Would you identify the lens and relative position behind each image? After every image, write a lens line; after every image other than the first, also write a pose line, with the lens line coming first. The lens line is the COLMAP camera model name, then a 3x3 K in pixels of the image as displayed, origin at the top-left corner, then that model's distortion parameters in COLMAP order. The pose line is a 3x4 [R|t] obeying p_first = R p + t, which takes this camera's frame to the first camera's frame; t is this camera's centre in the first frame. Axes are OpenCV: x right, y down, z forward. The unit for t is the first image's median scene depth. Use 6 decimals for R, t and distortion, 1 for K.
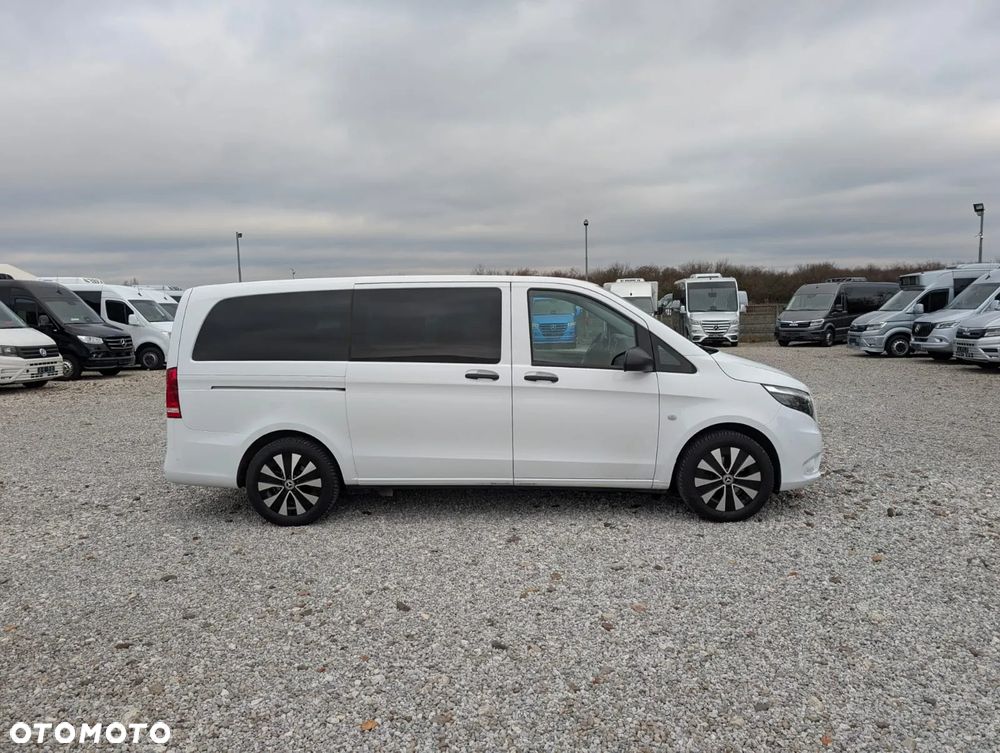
lens RADIAL K [[719.0, 0, 484.1], [0, 719.0, 373.6], [0, 0, 1]] dist [0.017909, -0.004913]
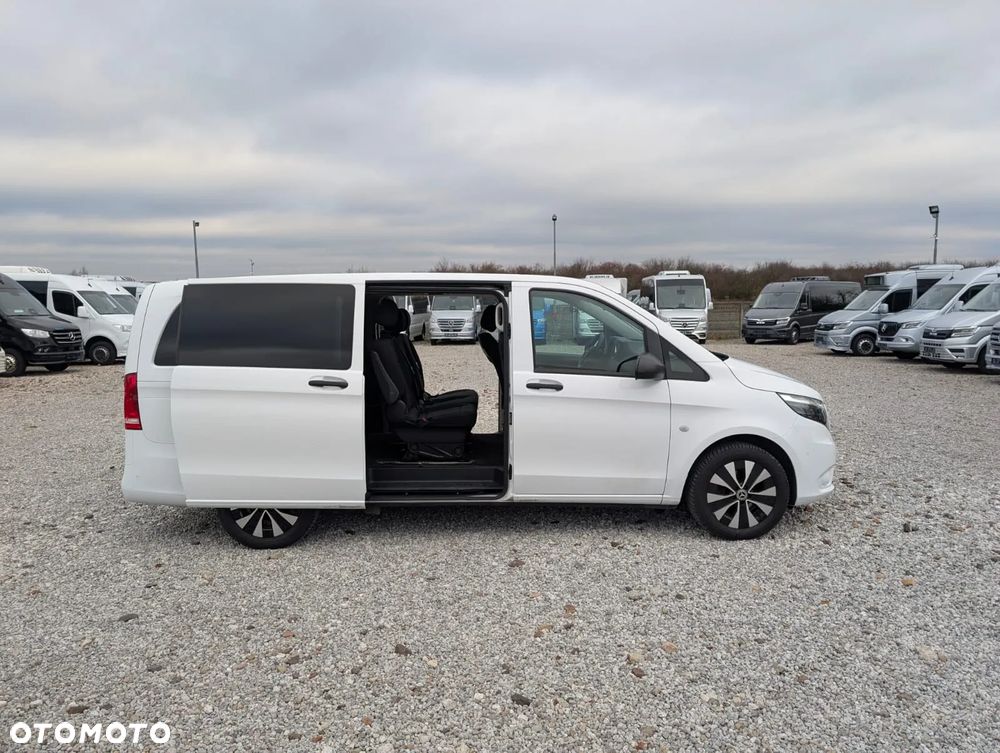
lens RADIAL K [[720.7, 0, 492.1], [0, 720.7, 375.5], [0, 0, 1]] dist [0.020363, -0.016177]
pose [[0.998011, 0.003788, 0.062923, -0.044573], [-0.004464, 0.999934, 0.010609, -0.016375], [-0.062878, -0.010868, 0.997962, 0.082646]]
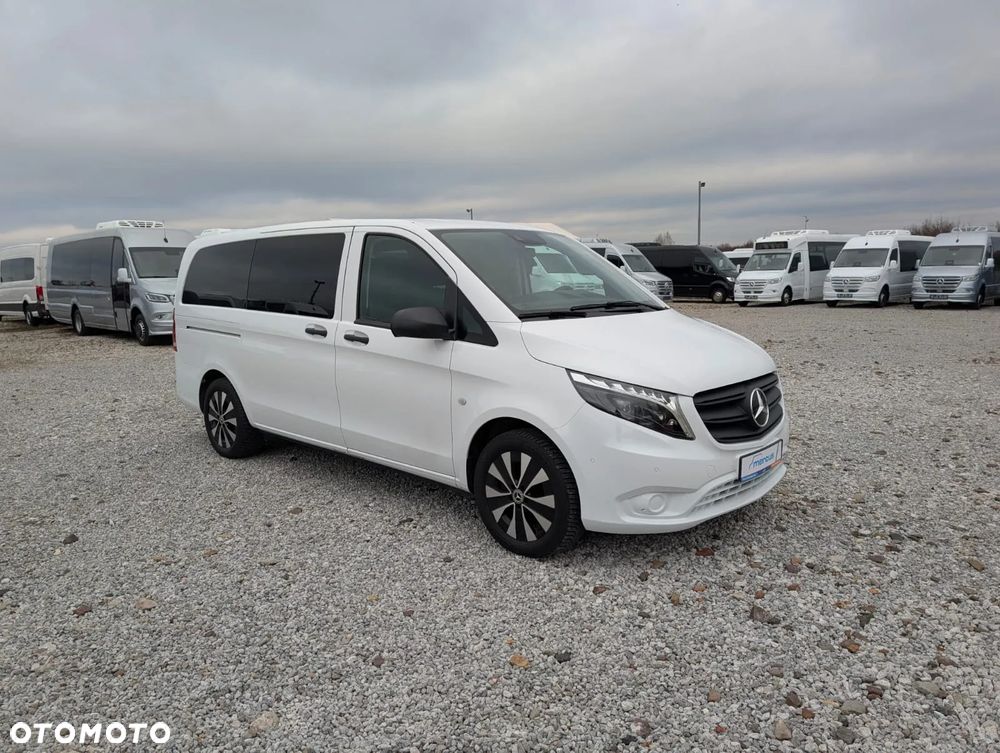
lens RADIAL K [[720.7, 0, 492.1], [0, 720.7, 375.5], [0, 0, 1]] dist [0.020363, -0.016177]
pose [[0.761904, 0.099884, -0.639942, 0.751805], [-0.055025, 0.994447, 0.089705, -0.035443], [0.645349, -0.033133, 0.763169, 0.429787]]
